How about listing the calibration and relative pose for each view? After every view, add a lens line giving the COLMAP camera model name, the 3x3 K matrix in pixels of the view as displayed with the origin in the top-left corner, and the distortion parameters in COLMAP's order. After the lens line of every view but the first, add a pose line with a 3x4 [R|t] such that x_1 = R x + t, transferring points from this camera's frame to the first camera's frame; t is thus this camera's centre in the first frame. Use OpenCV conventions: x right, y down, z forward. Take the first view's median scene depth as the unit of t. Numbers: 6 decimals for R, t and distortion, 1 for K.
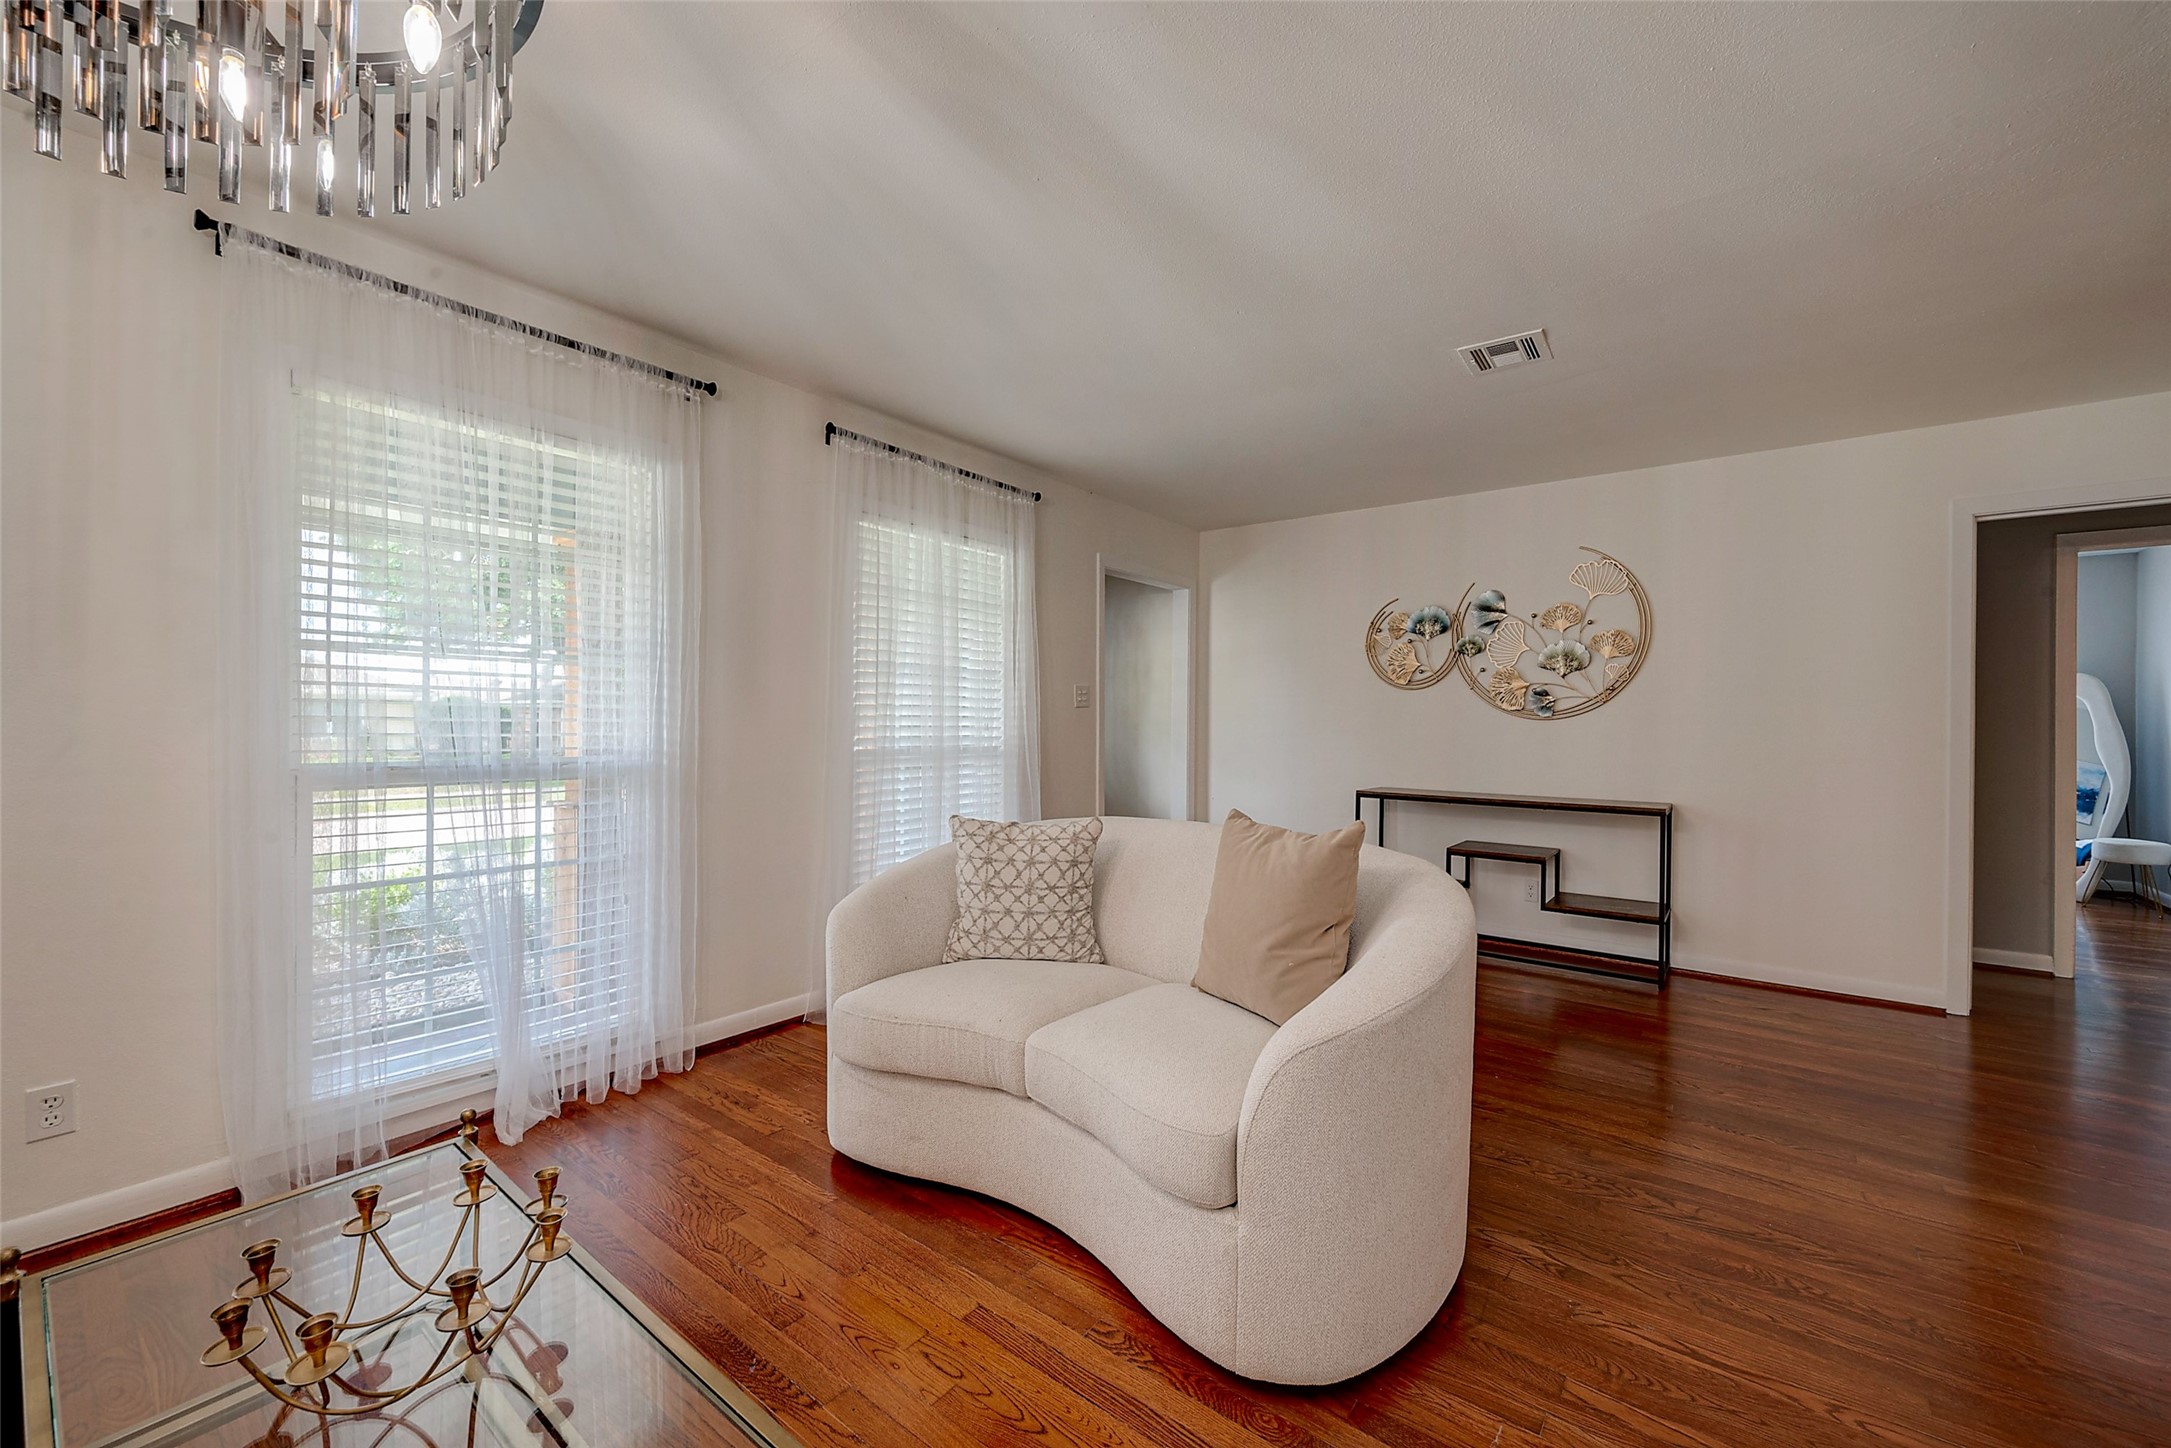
lens RADIAL K [[852.3, 0, 1090.1], [0, 852.3, 725.1], [0, 0, 1]] dist [-0.001146, -0.000155]
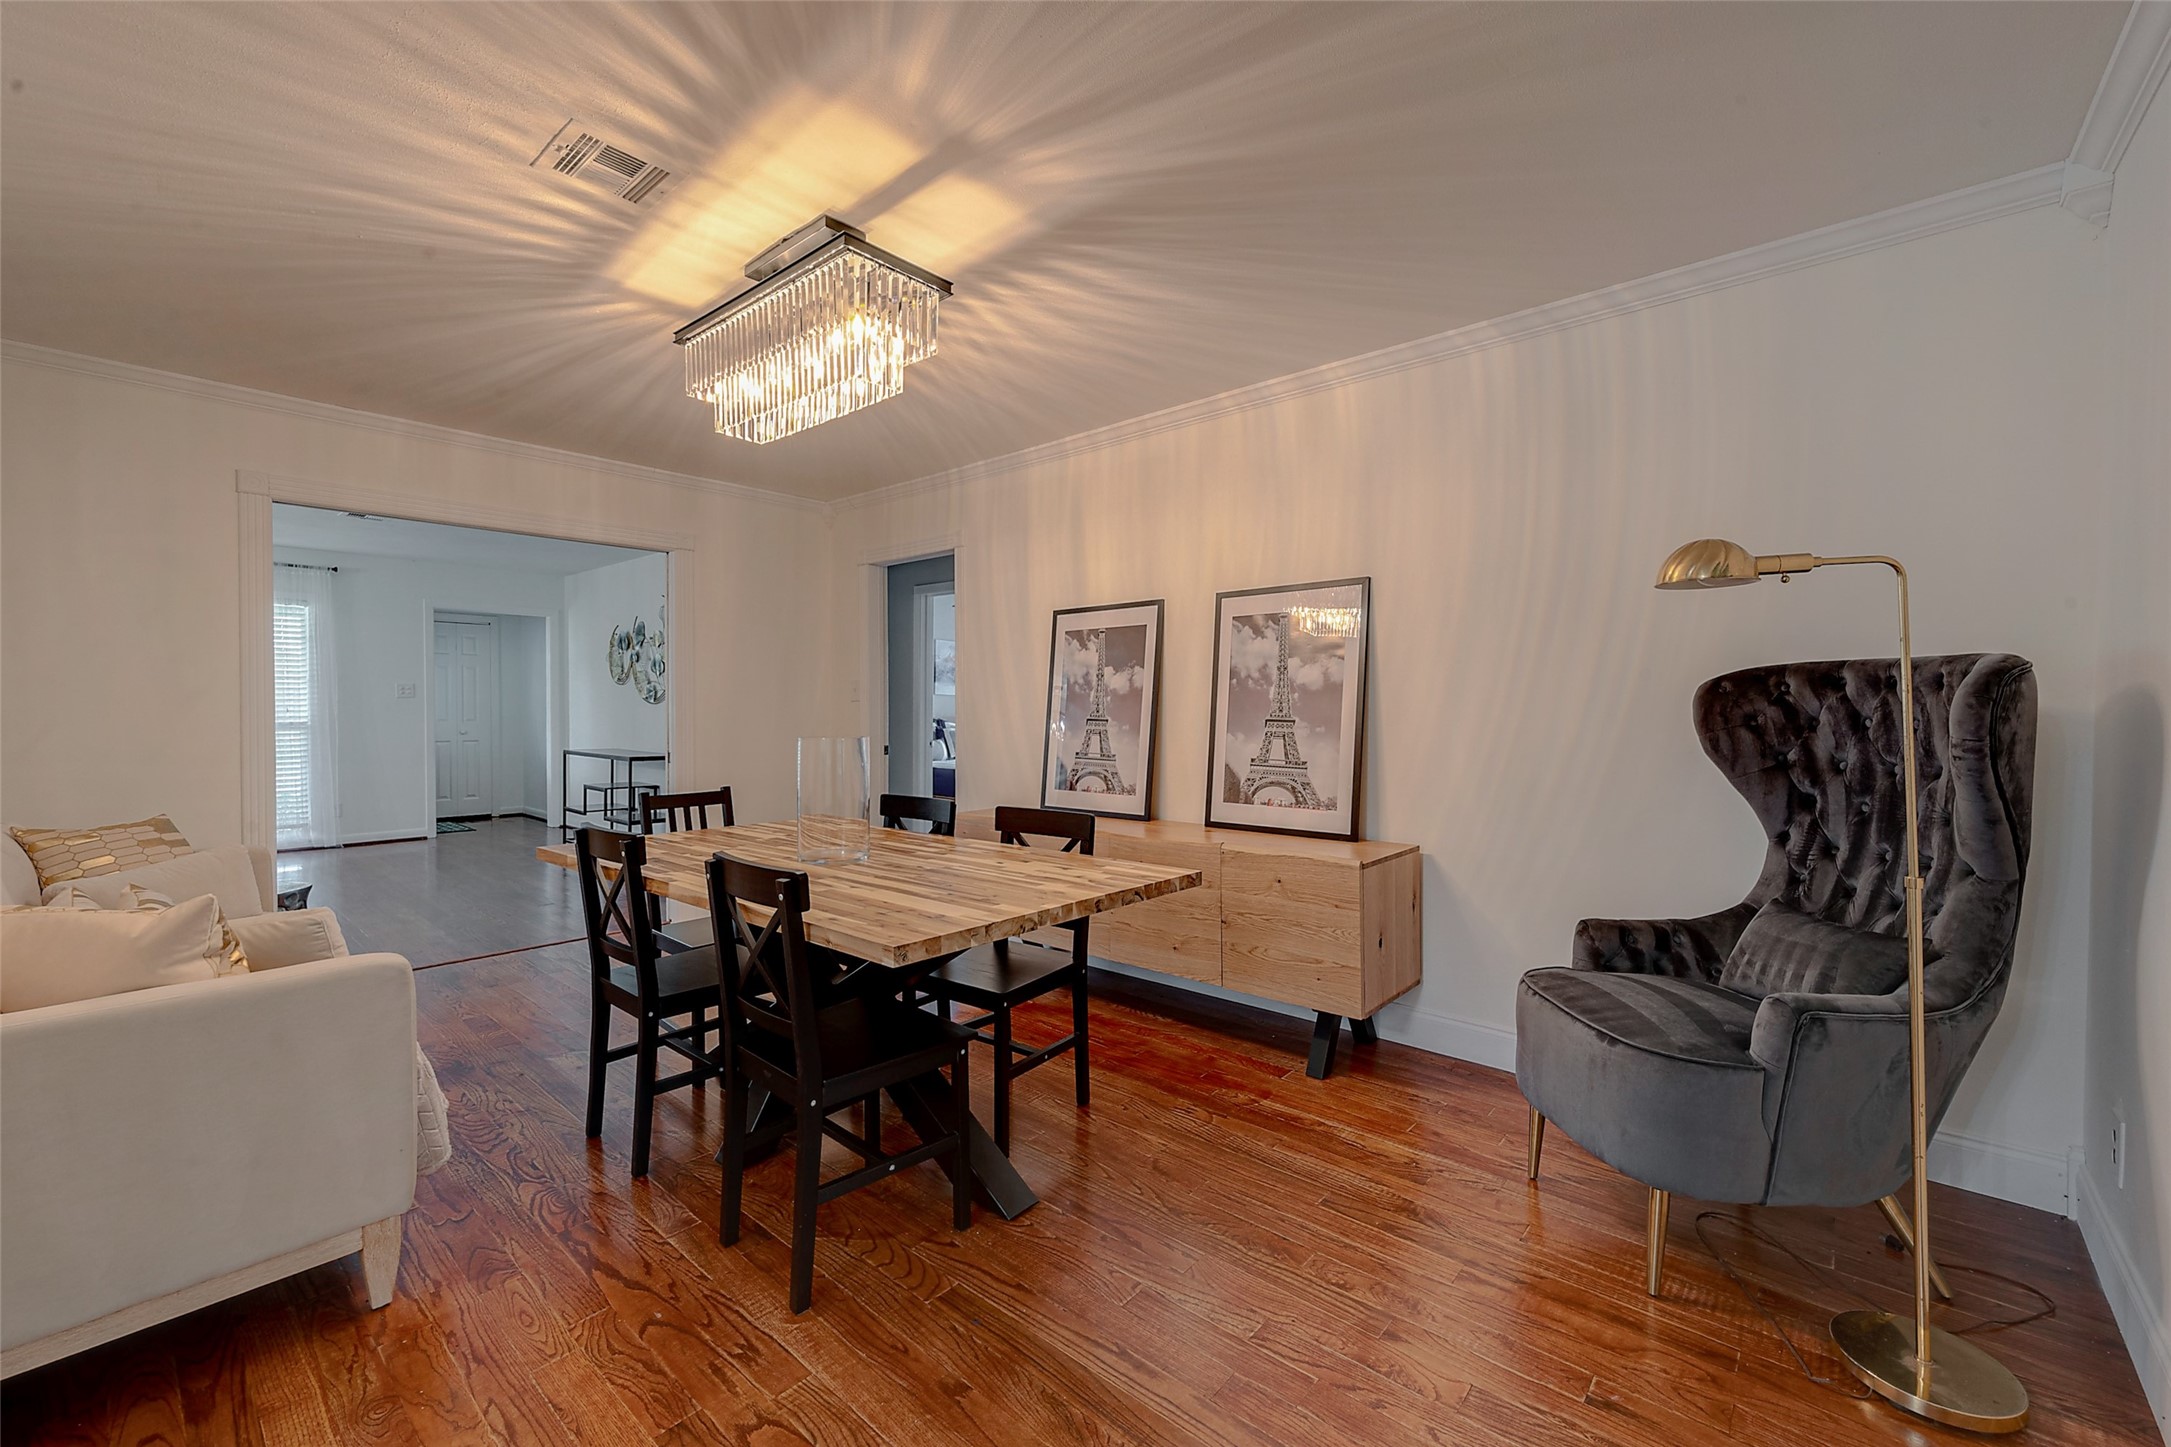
lens RADIAL K [[852.3, 0, 1090.1], [0, 852.3, 724.6], [0, 0, 1]] dist [-0.001146, -0.000155]
pose [[0.999632, -0.006788, -0.026254, 1.625735], [0.007202, 0.999851, 0.015716, 0.014946], [0.026143, -0.015899, 0.999532, -0.674404]]
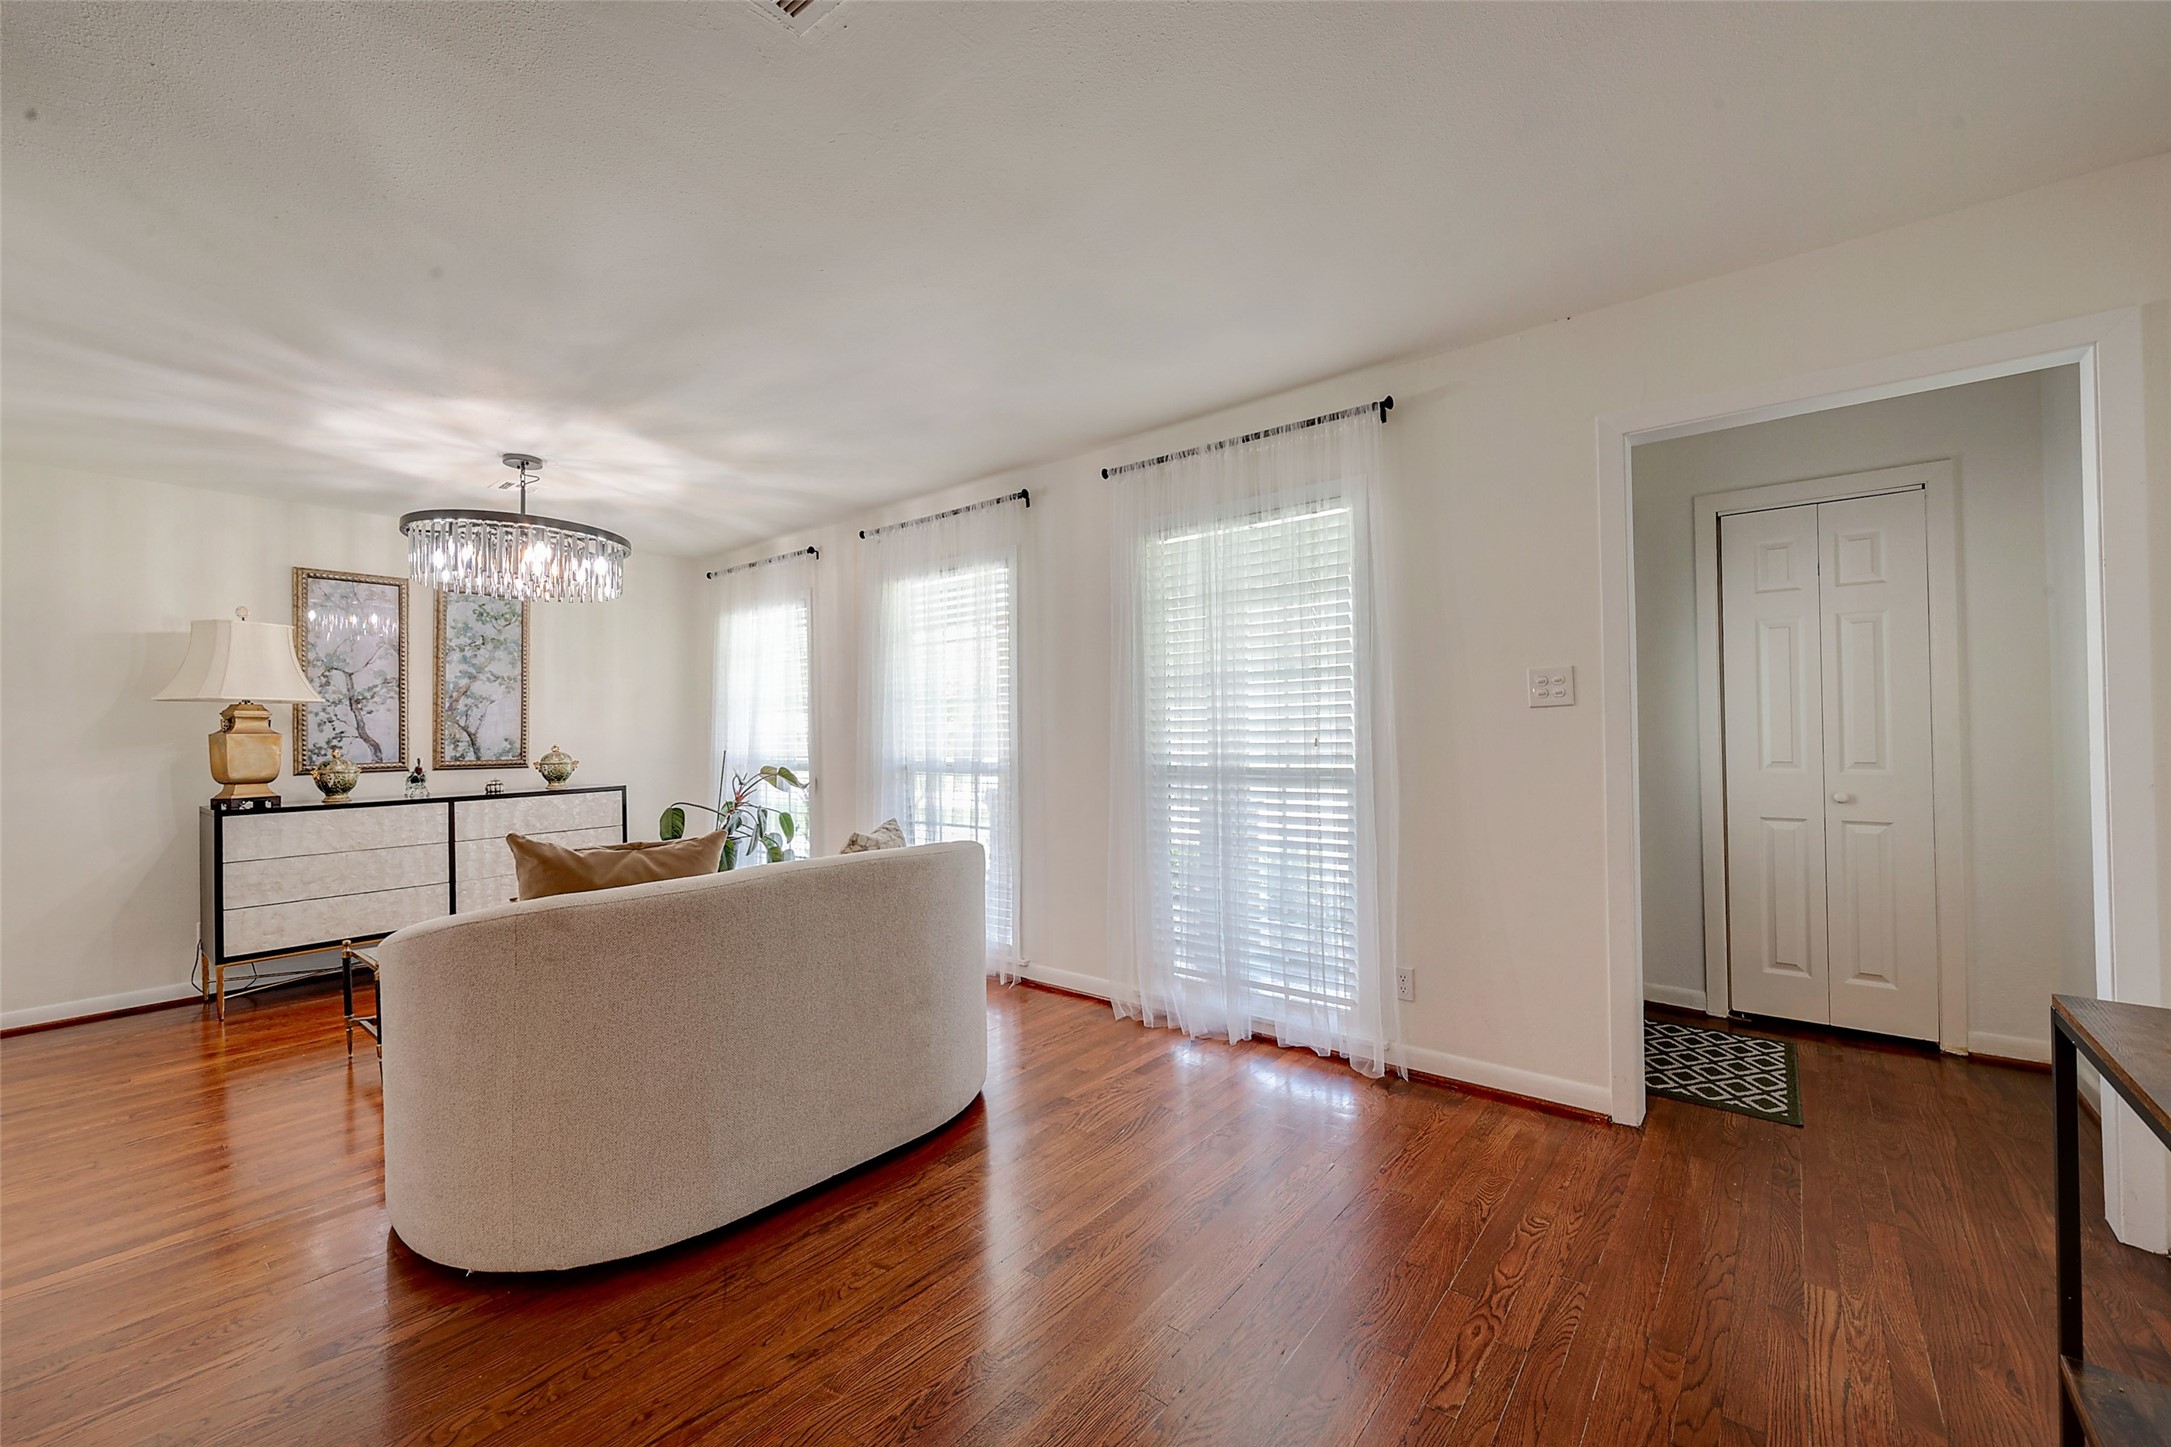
lens RADIAL K [[852.3, 0, 1090.1], [0, 852.3, 724.6], [0, 0, 1]] dist [-0.001146, -0.000155]
pose [[-0.023418, -0.016096, -0.999596, 0.709653], [0.012317, 0.999790, -0.016388, -0.004359], [0.999650, -0.012696, -0.023215, 0.892552]]
